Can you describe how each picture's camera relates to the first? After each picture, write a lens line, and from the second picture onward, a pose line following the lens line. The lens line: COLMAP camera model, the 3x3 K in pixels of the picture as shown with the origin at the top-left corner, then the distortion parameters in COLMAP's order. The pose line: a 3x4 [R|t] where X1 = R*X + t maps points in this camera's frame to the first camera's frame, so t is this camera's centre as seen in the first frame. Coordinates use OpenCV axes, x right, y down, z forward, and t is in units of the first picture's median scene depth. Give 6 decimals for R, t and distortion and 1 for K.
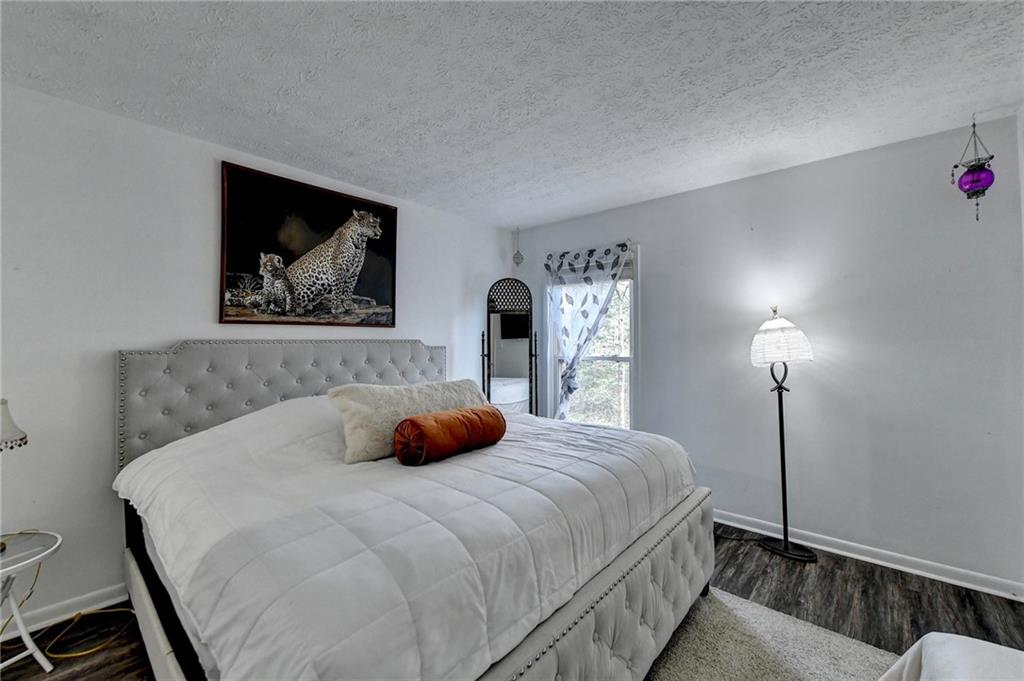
lens RADIAL K [[415.2, 0, 518.3], [0, 415.2, 335.0], [0, 0, 1]] dist [-0.013000, -0.000168]
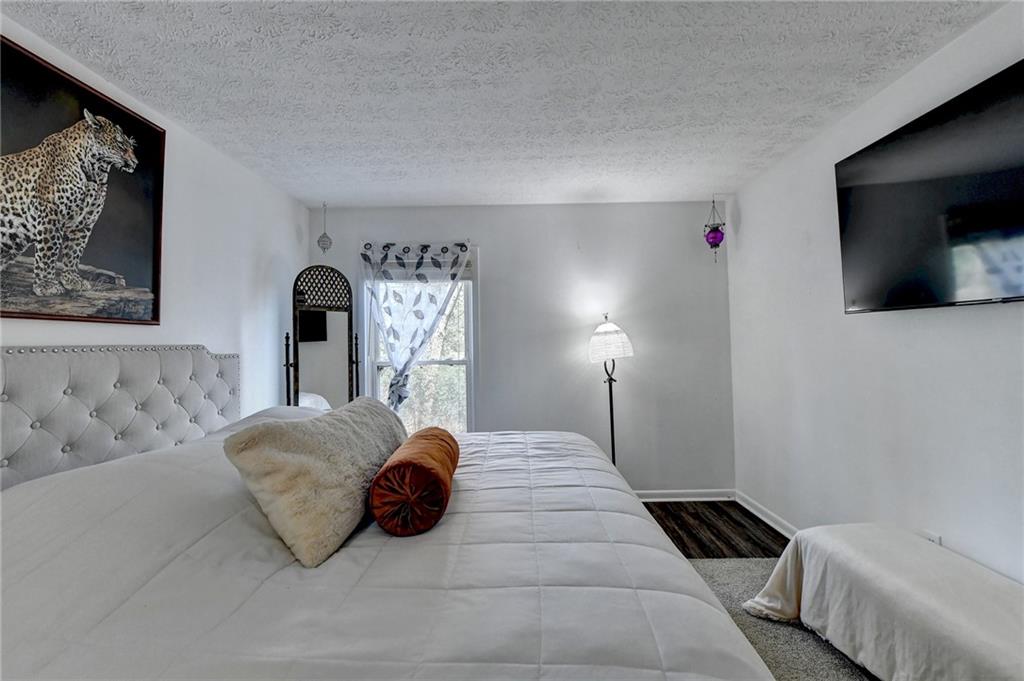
lens RADIAL K [[403.8, 0, 519.9], [0, 403.8, 334.1], [0, 0, 1]] dist [-0.011074, -0.000436]
pose [[0.752146, 0.003805, 0.658985, -0.324433], [0.004420, 0.999932, -0.010819, 0.004334], [-0.658981, 0.011051, 0.752078, 0.239391]]
